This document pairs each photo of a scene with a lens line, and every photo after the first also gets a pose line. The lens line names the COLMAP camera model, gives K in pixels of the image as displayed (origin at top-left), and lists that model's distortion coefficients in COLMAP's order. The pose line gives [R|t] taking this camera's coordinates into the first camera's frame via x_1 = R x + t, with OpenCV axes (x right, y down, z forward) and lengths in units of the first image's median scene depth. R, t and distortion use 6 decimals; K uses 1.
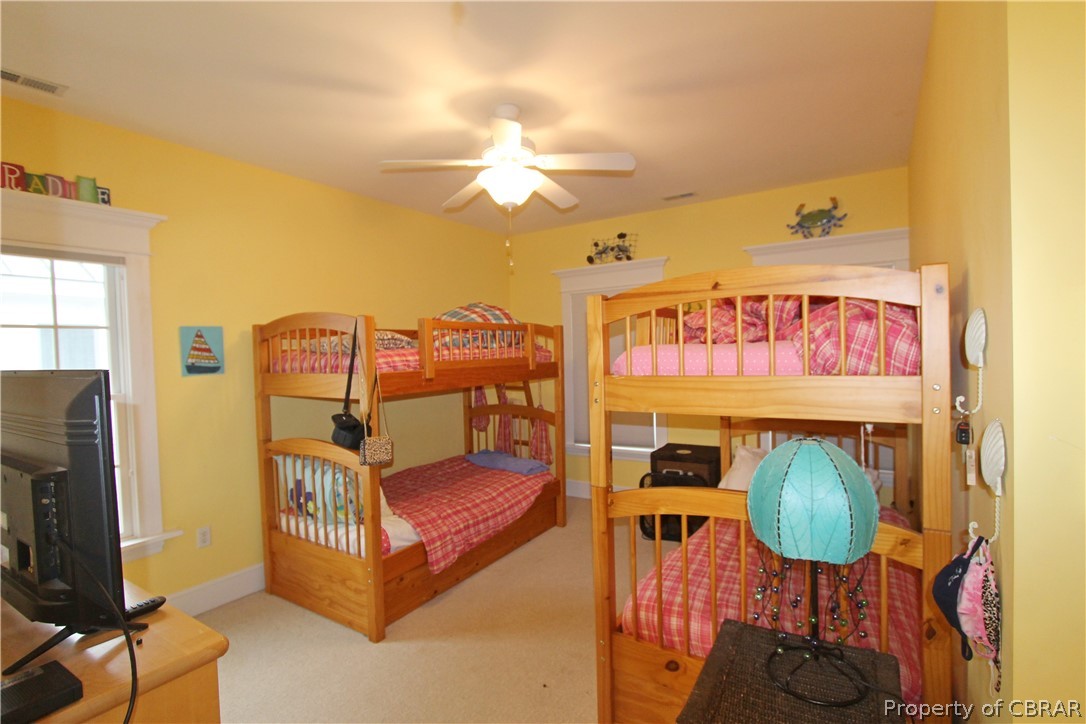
lens RADIAL K [[508.9, 0, 547.7], [0, 508.9, 367.3], [0, 0, 1]] dist [-0.009774, -0.000341]
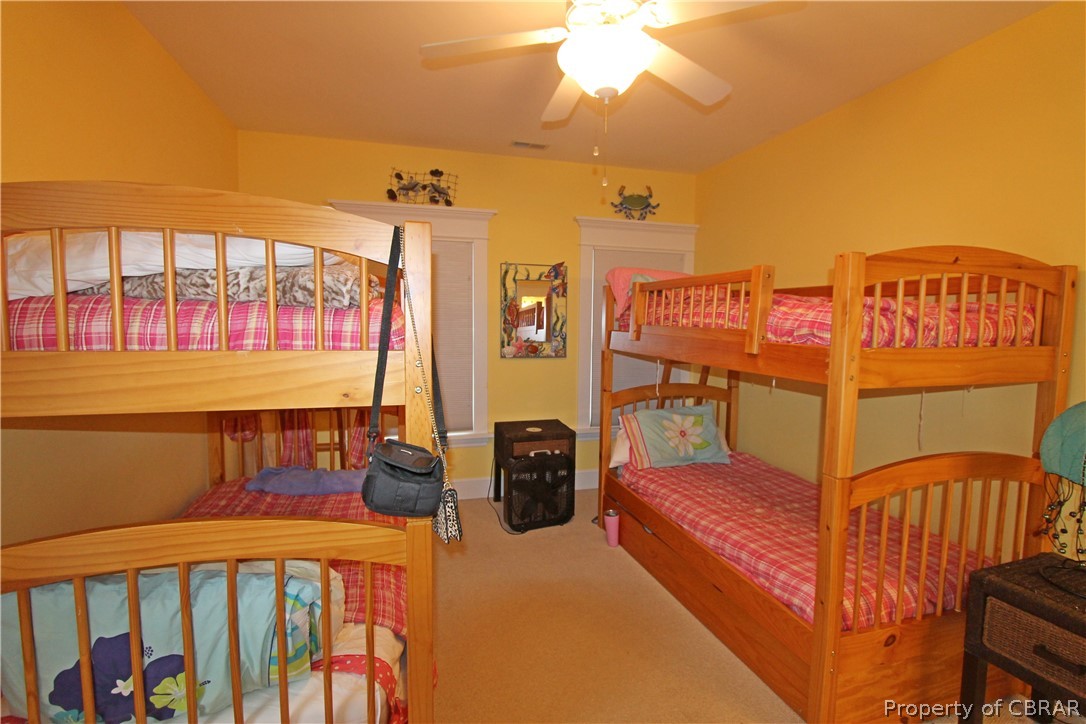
lens RADIAL K [[508.9, 0, 541.5], [0, 508.9, 355.6], [0, 0, 1]] dist [-0.009774, -0.000341]
pose [[0.661848, -0.022271, 0.749307, -0.430246], [-0.005862, 0.999374, 0.034881, 0.000965], [-0.749615, -0.027479, 0.661304, 0.409076]]
